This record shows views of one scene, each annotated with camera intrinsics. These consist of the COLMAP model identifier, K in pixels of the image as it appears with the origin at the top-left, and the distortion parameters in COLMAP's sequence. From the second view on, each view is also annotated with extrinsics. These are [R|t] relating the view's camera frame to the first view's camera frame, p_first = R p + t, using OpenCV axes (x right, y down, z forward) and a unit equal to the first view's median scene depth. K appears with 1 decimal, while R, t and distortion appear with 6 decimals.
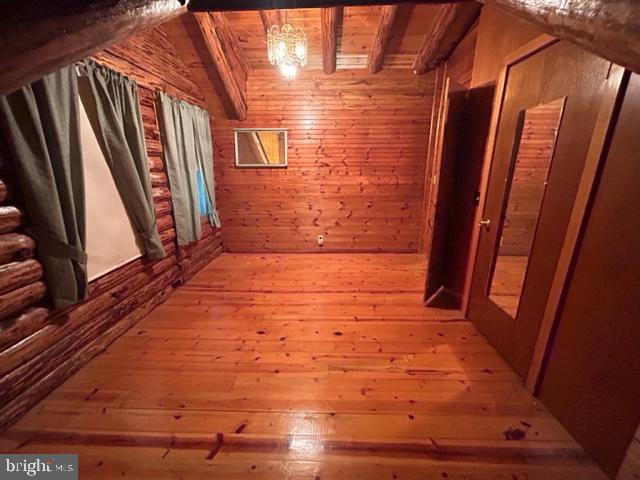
lens RADIAL K [[258.8, 0, 320.6], [0, 258.8, 237.9], [0, 0, 1]] dist [0.002342, -0.000330]
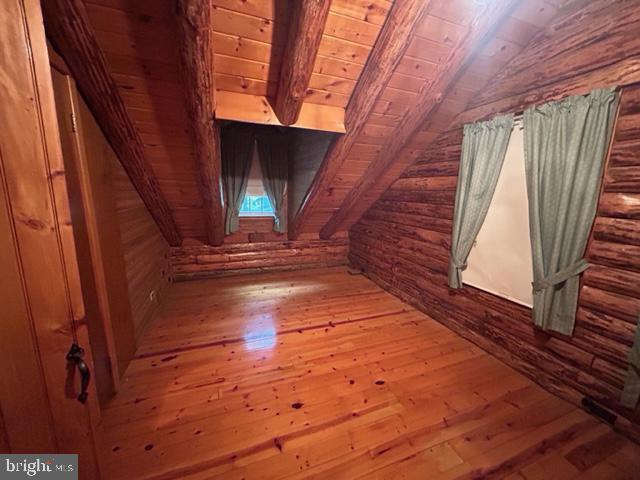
lens RADIAL K [[258.8, 0, 319.7], [0, 258.8, 239.5], [0, 0, 1]] dist [0.002342, -0.000330]
pose [[-0.924297, 0.052437, -0.378056, 0.282129], [-0.121846, 0.898148, 0.422473, -0.442494], [0.361703, 0.436555, -0.823766, 1.468708]]
